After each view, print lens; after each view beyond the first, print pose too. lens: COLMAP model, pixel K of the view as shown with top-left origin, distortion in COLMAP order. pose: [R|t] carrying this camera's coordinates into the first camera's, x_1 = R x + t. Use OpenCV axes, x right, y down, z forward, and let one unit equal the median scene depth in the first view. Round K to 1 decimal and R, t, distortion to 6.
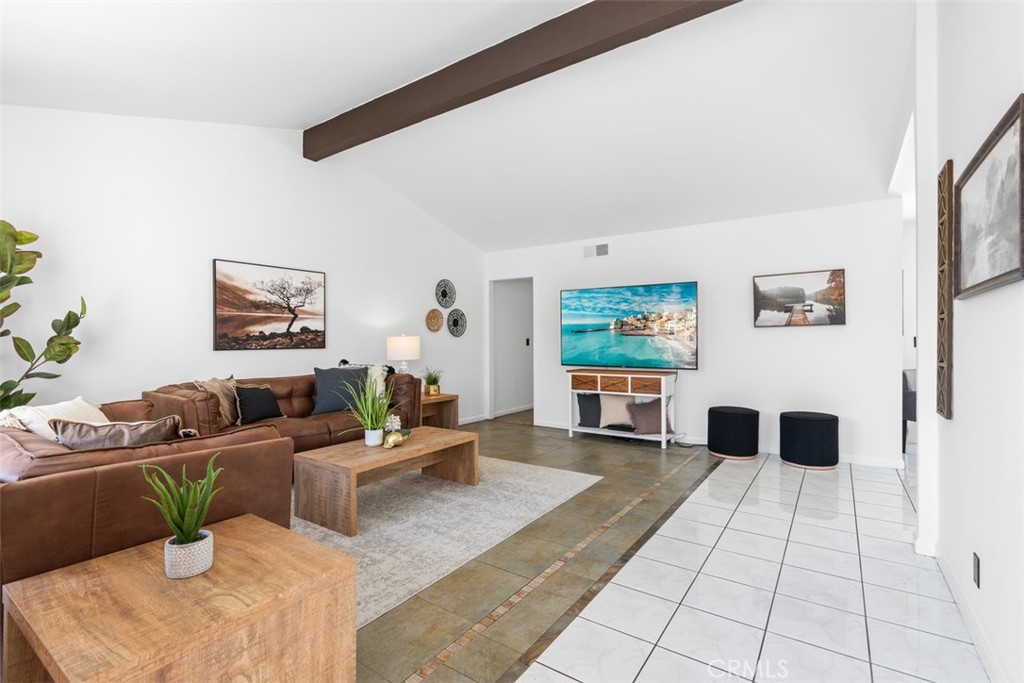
lens RADIAL K [[473.1, 0, 519.9], [0, 473.1, 331.6], [0, 0, 1]] dist [-0.002521, -0.000123]
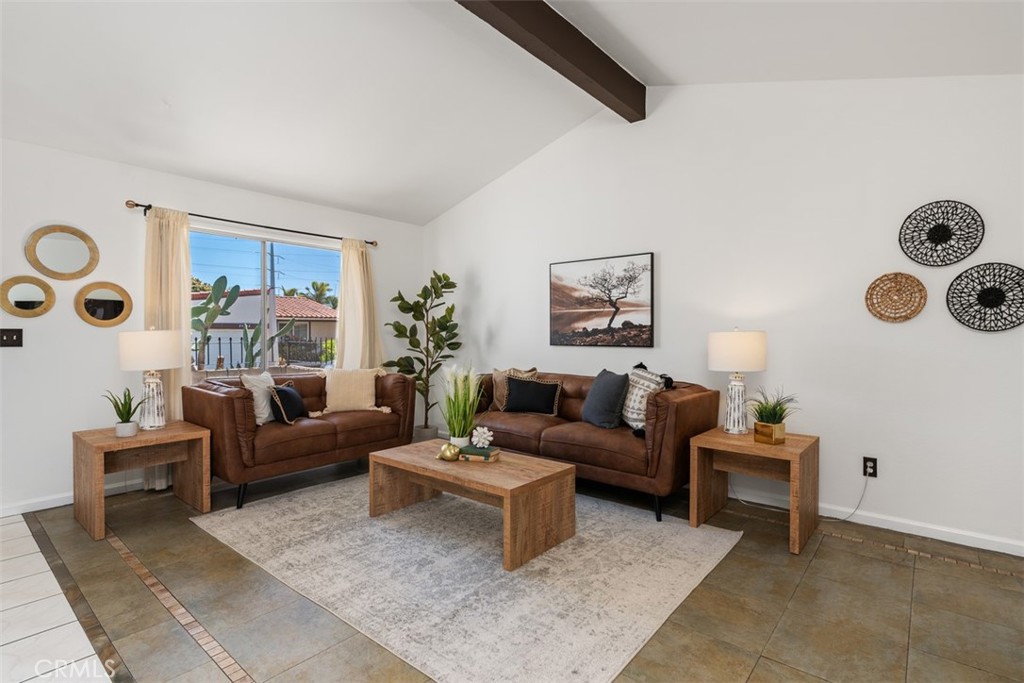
lens RADIAL K [[494.8, 0, 512.0], [0, 494.8, 341.5], [0, 0, 1]] dist [-0.004094, 0.000010]
pose [[-0.103409, 0.018918, -0.994459, 0.482955], [0.015682, 0.999726, 0.017388, 0.007870], [0.994515, -0.013797, -0.103678, 0.935769]]
